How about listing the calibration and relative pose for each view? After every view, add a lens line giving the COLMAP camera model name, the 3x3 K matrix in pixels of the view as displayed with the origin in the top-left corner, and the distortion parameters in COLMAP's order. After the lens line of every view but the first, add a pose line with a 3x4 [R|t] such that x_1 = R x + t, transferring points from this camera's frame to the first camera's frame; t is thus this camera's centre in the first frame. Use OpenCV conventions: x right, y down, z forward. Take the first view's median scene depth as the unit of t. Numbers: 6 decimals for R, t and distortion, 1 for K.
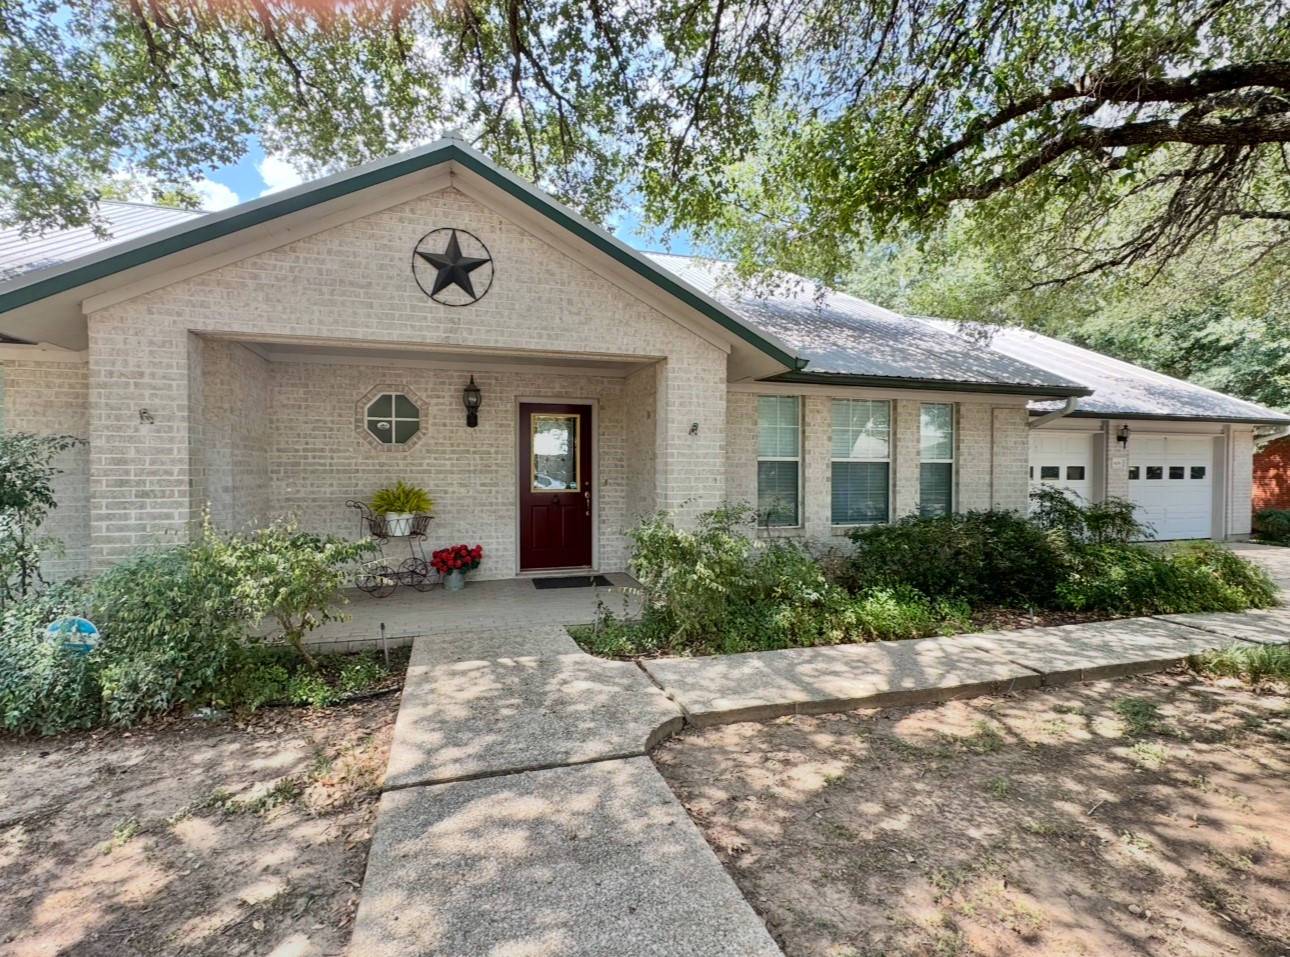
lens RADIAL K [[622.0, 0, 632.9], [0, 622.0, 476.5], [0, 0, 1]] dist [-0.001220, 0.000665]
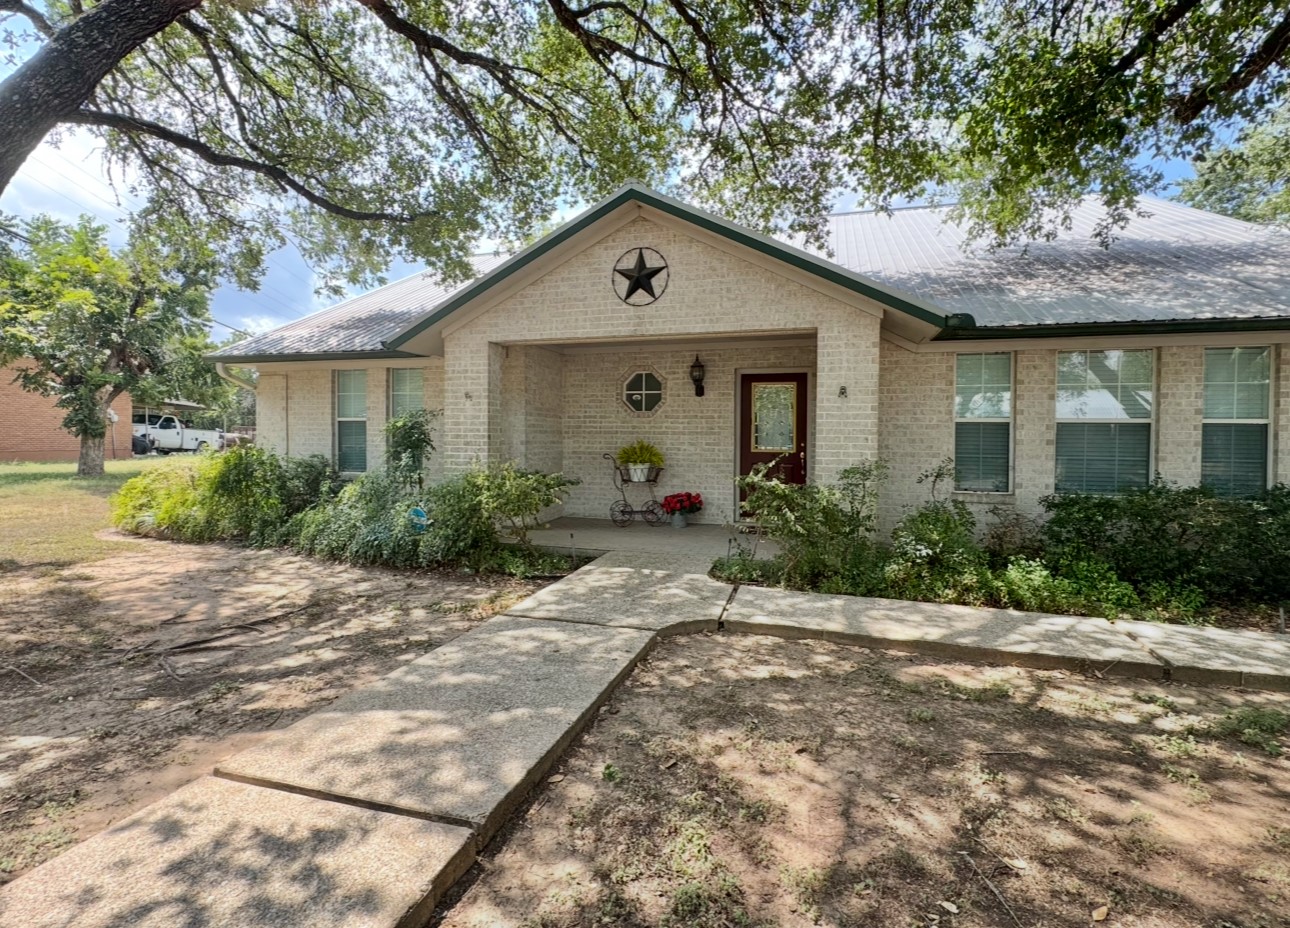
lens RADIAL K [[622.8, 0, 640.6], [0, 622.8, 443.6], [0, 0, 1]] dist [-0.005347, 0.000034]
pose [[0.827004, 0.011363, -0.562082, 0.351100], [-0.014307, 0.999897, -0.000837, 0.016234], [0.562015, 0.008734, 0.827081, -0.074030]]
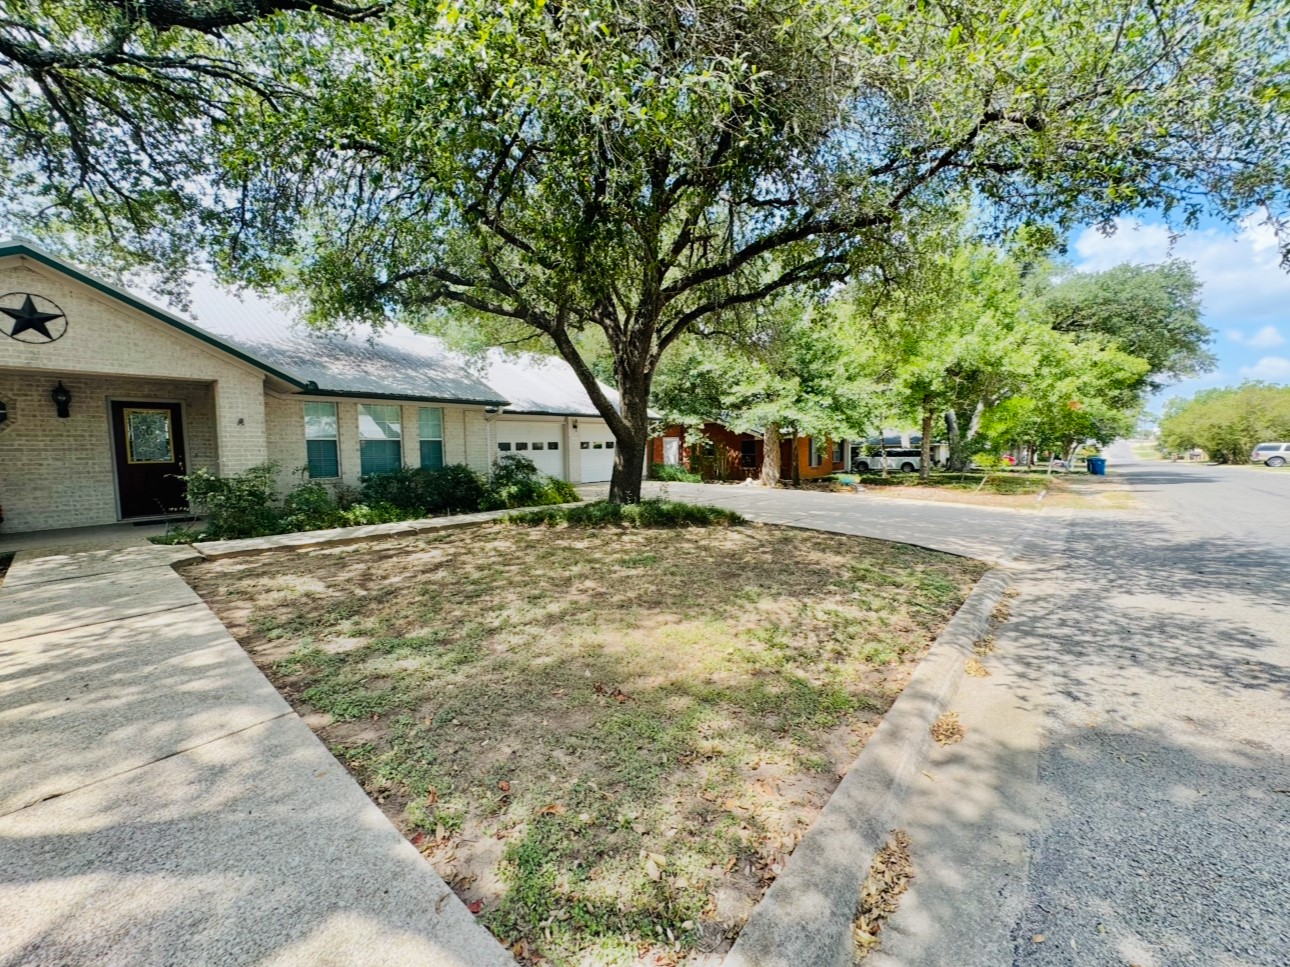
lens RADIAL K [[514.0, 0, 642.5], [0, 514.0, 482.0], [0, 0, 1]] dist [-0.001088, 0.000276]
pose [[0.848956, -0.051572, 0.525940, 0.245243], [0.022788, 0.997874, 0.061065, 0.025644], [-0.527971, -0.039857, 0.848326, -0.712794]]
